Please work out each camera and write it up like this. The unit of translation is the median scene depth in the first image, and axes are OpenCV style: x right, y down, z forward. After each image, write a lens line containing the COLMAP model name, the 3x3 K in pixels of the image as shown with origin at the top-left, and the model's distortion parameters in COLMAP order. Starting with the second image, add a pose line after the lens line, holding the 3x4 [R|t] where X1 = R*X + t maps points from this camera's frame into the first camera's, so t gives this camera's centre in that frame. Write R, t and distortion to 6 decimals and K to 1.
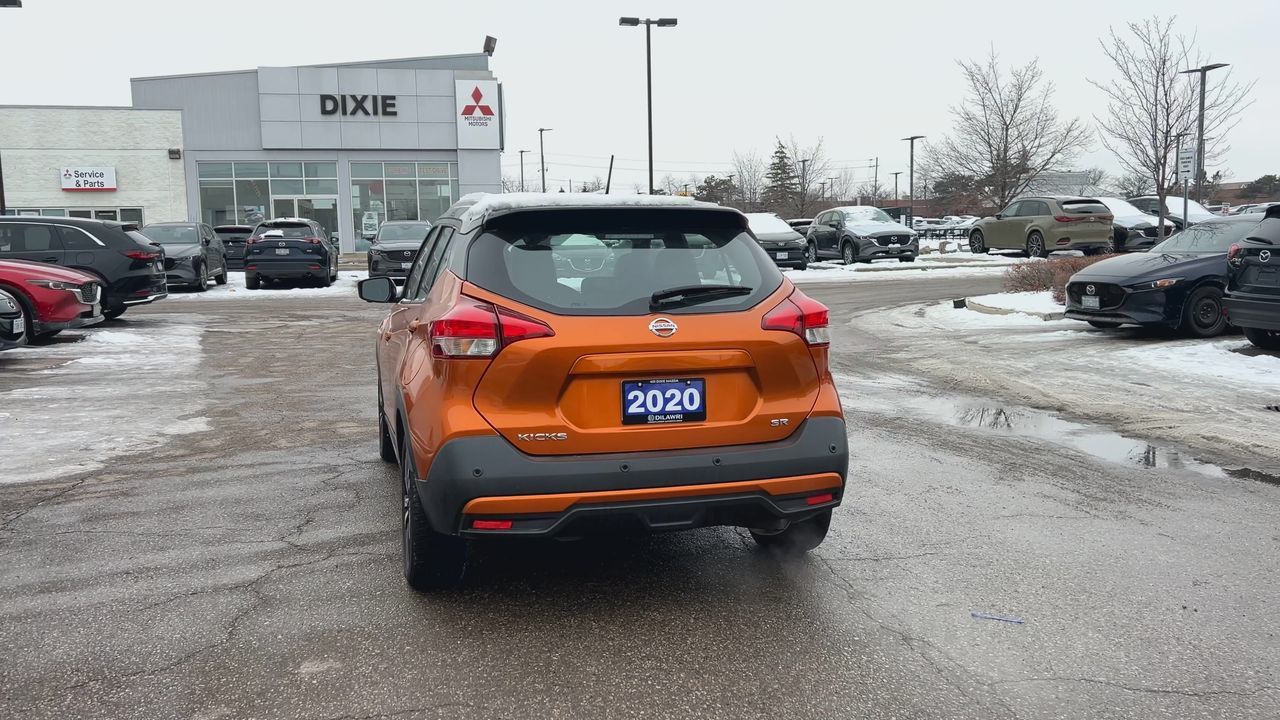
lens RADIAL K [[1056.6, 0, 641.3], [0, 1056.6, 357.2], [0, 0, 1]] dist [0.078956, -0.101384]
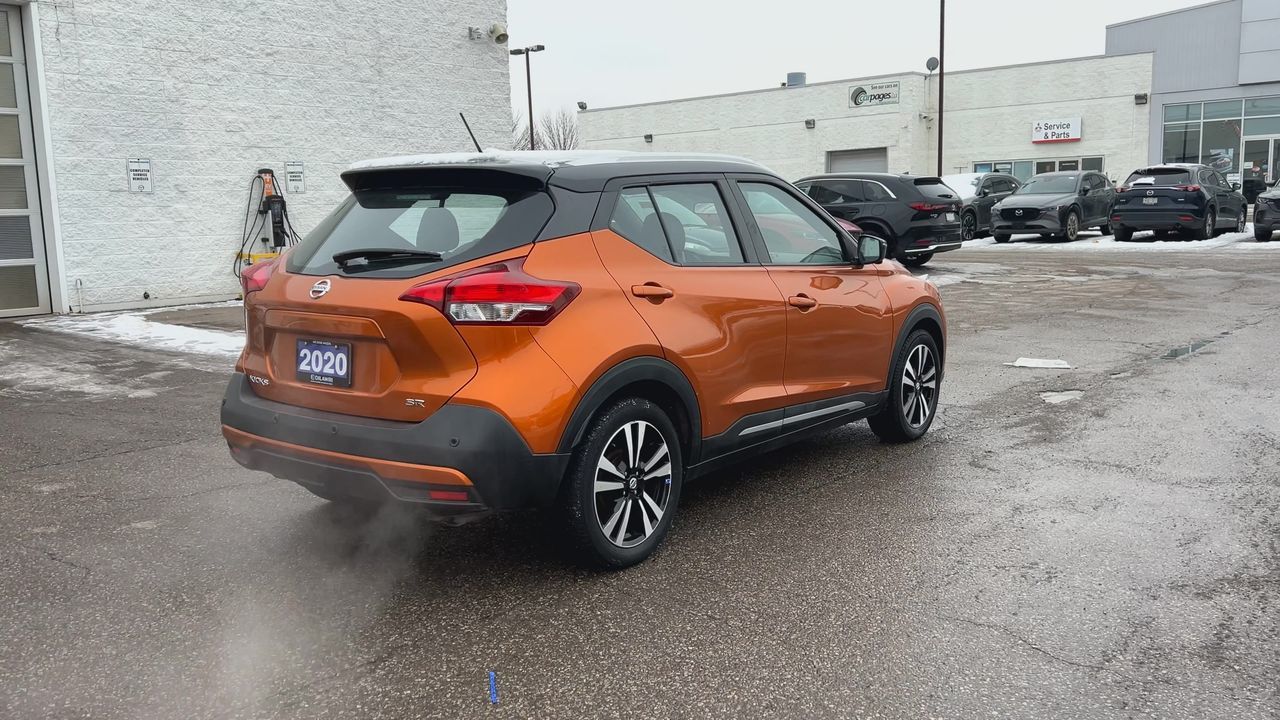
lens RADIAL K [[1056.6, 0, 645.8], [0, 1056.6, 366.5], [0, 0, 1]] dist [0.078956, -0.101384]
pose [[0.600248, 0.119994, -0.790762, 0.221315], [-0.075049, 0.992770, 0.093680, -0.016024], [0.796285, 0.003115, 0.604913, 0.137554]]
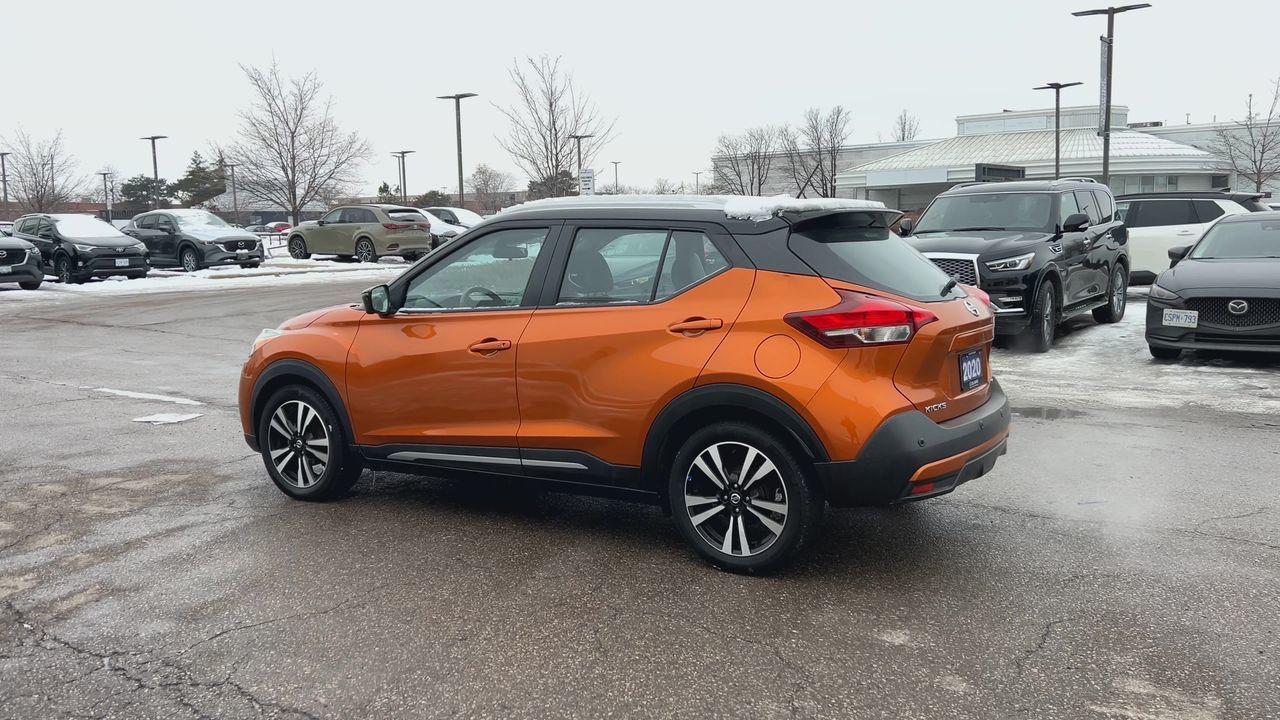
lens RADIAL K [[1056.6, 0, 634.6], [0, 1056.6, 362.1], [0, 0, 1]] dist [0.078956, -0.101384]
pose [[0.745657, -0.077307, 0.661830, -0.236775], [0.078489, 0.996523, 0.027971, -0.007007], [-0.661691, 0.031090, 0.749132, 0.072761]]
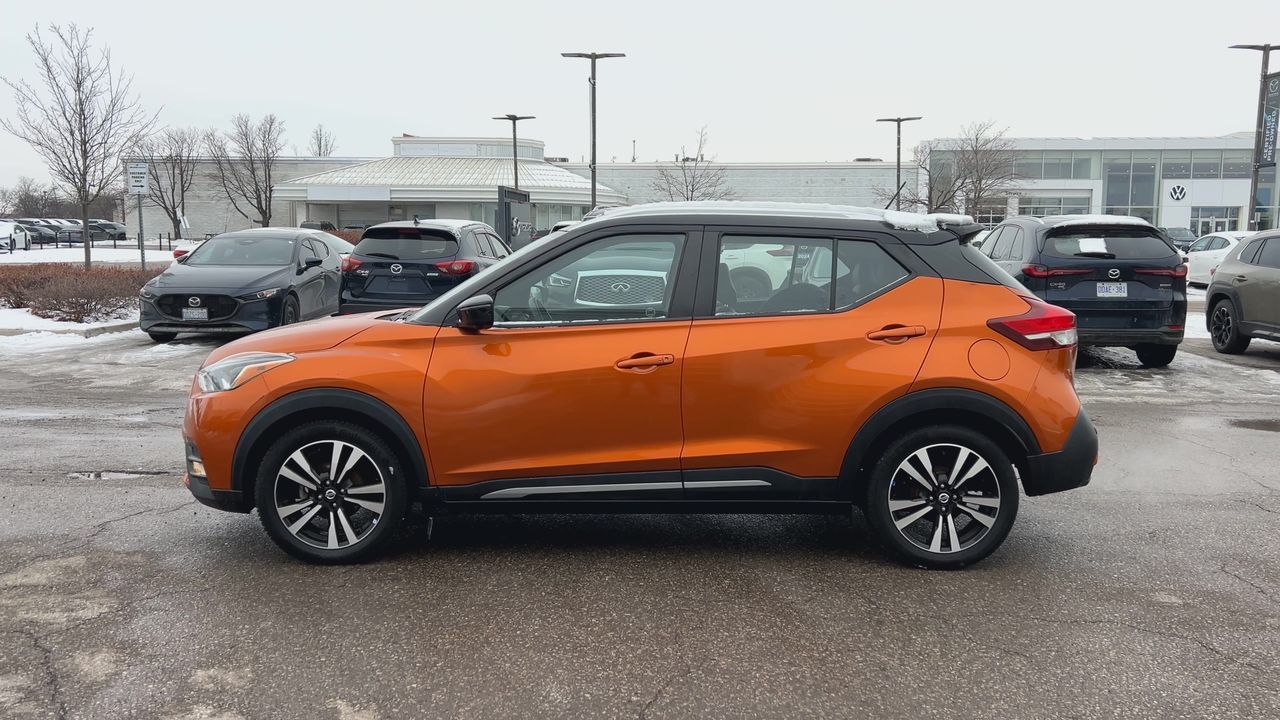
lens RADIAL K [[1056.6, 0, 639.7], [0, 1056.6, 364.9], [0, 0, 1]] dist [0.078956, -0.101384]
pose [[0.281794, -0.086749, 0.955545, -0.325743], [0.092133, 0.993749, 0.063047, -0.022180], [-0.955041, 0.070272, 0.288025, 0.241066]]
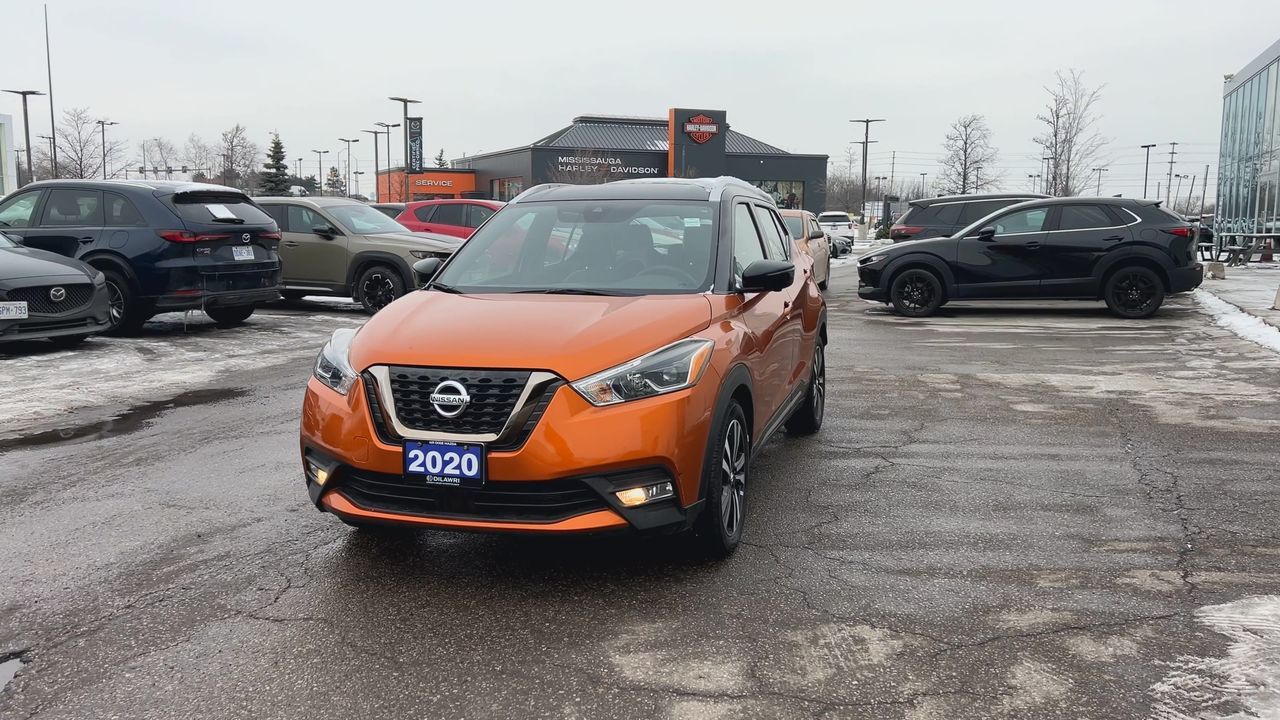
lens RADIAL K [[1056.6, 0, 639.9], [0, 1056.6, 358.3], [0, 0, 1]] dist [0.078956, -0.101384]
pose [[-0.839258, -0.056314, 0.540810, -0.212282], [0.069555, 0.975332, 0.209500, -0.062392], [-0.539267, 0.213440, -0.814638, 0.605262]]
